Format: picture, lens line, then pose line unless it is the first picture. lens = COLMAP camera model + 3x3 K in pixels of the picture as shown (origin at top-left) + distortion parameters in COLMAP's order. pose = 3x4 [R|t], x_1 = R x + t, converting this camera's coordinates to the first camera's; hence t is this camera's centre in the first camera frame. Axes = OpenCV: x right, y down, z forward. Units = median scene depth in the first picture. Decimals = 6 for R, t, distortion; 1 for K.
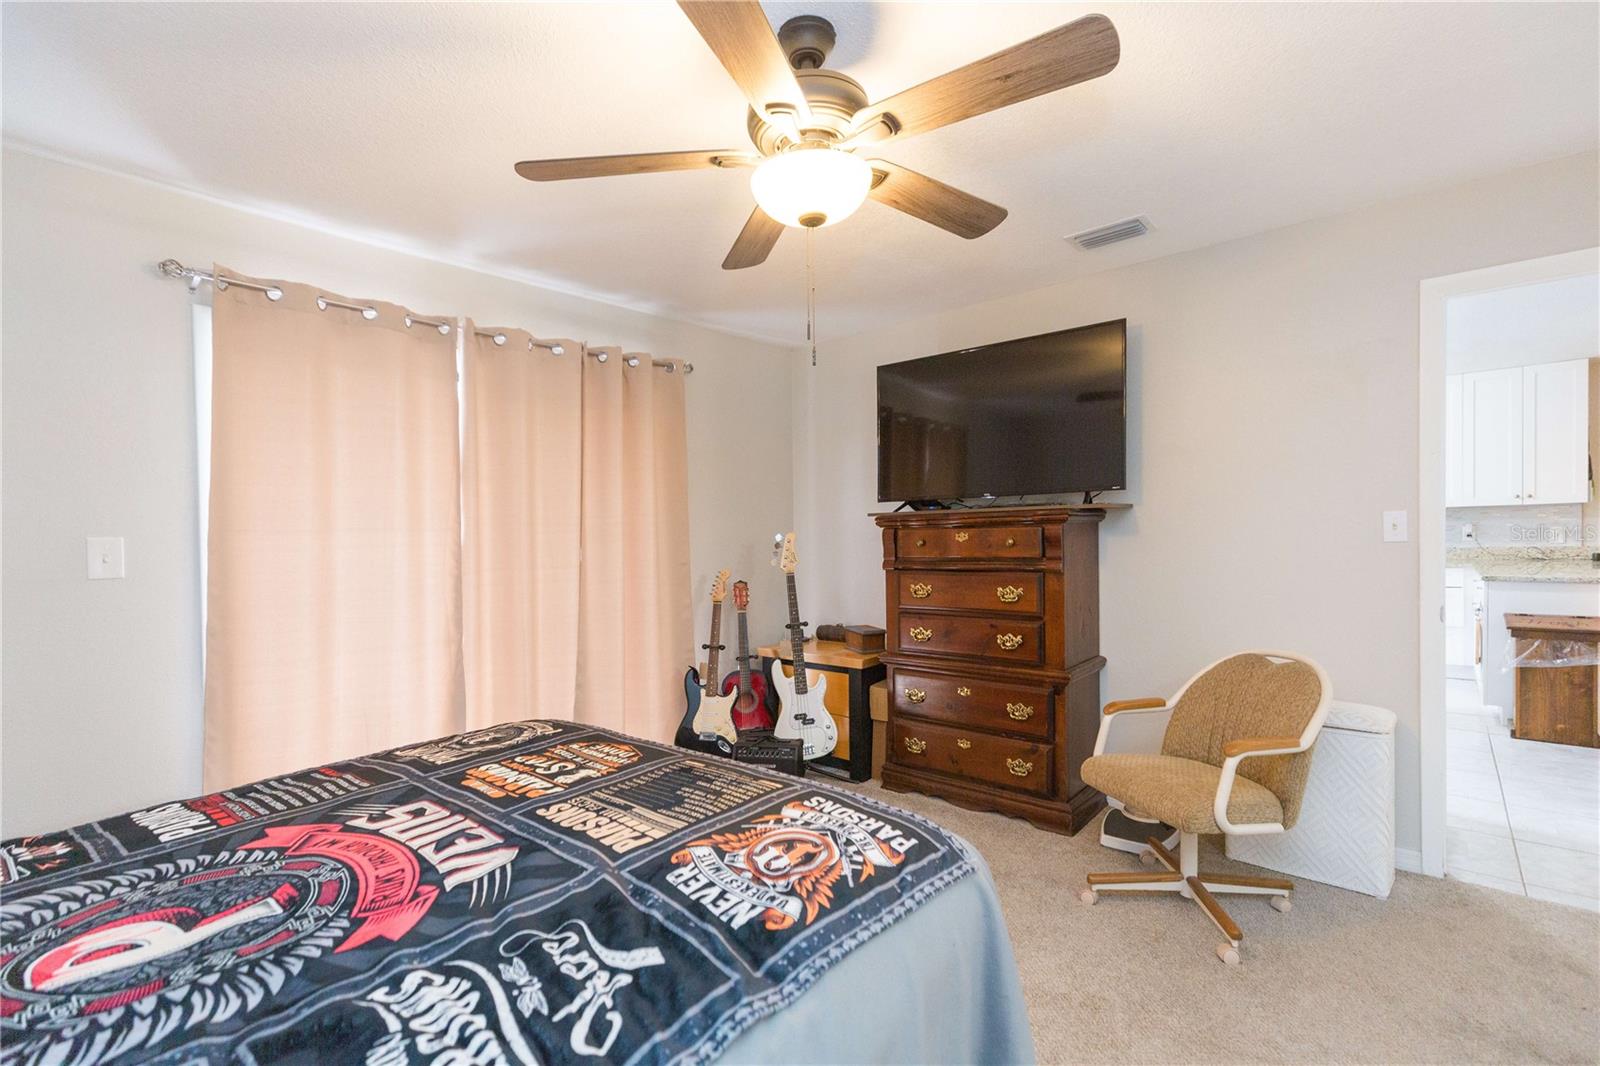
lens RADIAL K [[725.1, 0, 820.8], [0, 725.1, 550.7], [0, 0, 1]] dist [0.008601, 0.000073]
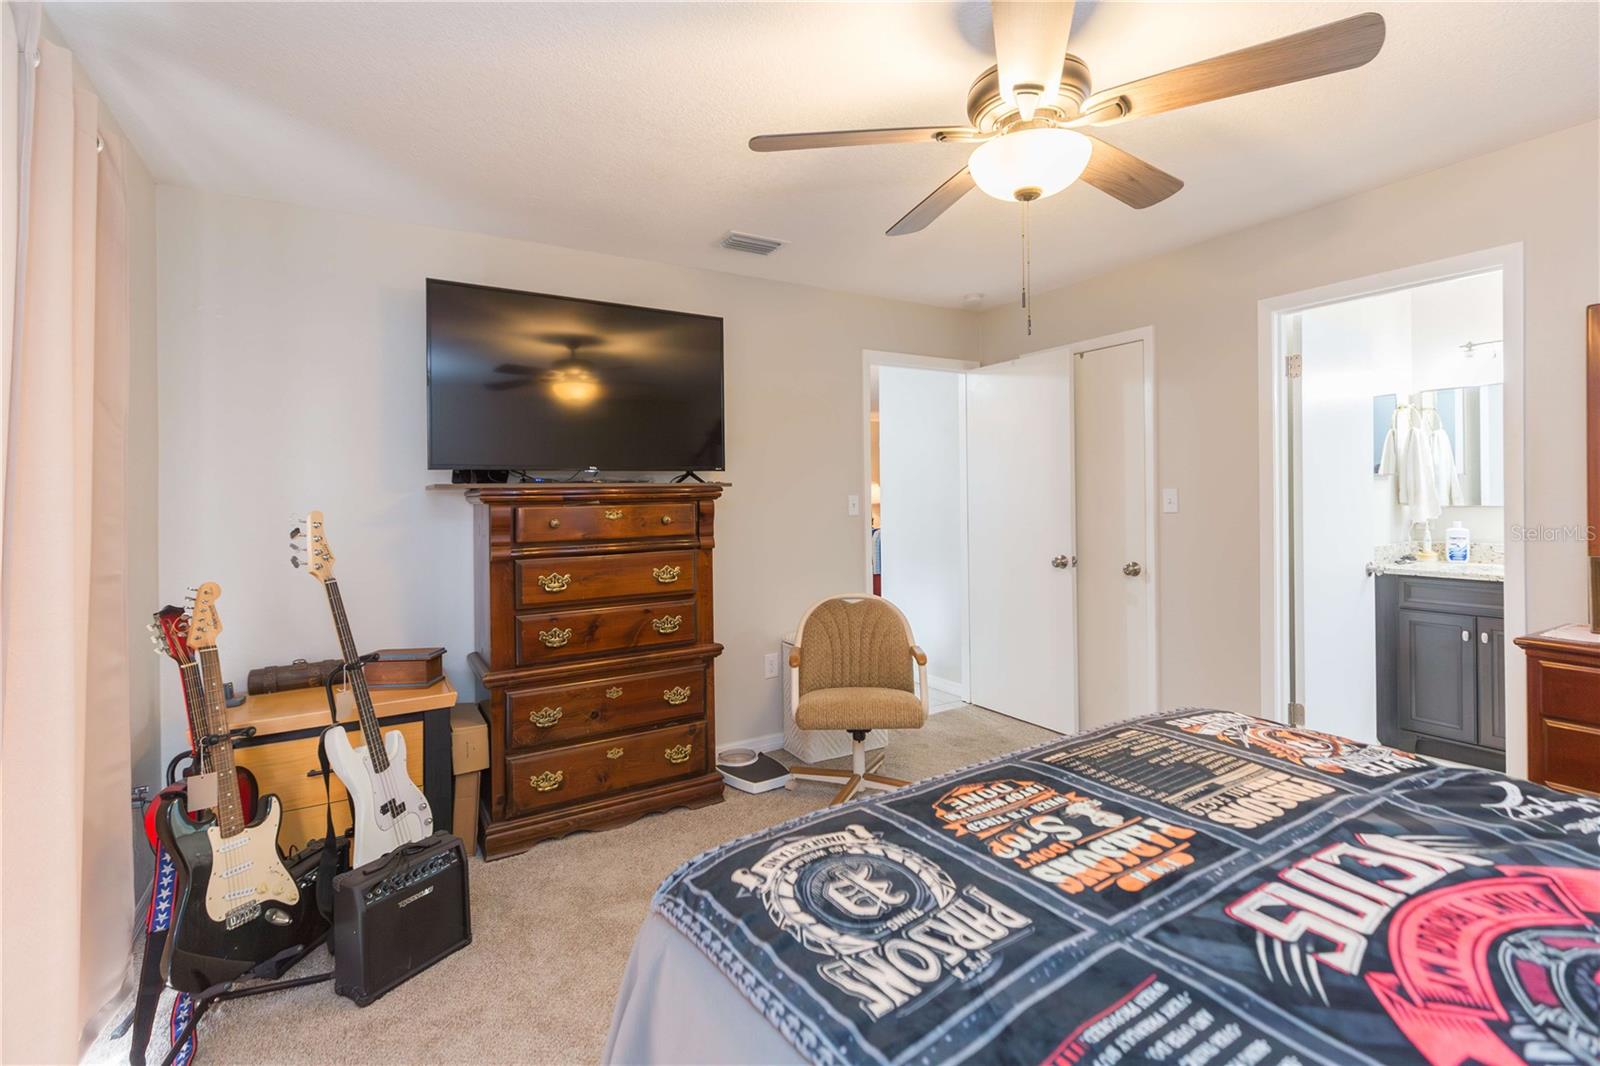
lens RADIAL K [[718.4, 0, 809.3], [0, 718.4, 514.4], [0, 0, 1]] dist [0.002921, -0.000333]
pose [[0.318467, -0.000738, 0.947934, -1.069712], [0.038047, 0.999204, -0.012005, 0.000513], [-0.947170, 0.039889, 0.318242, 0.976335]]
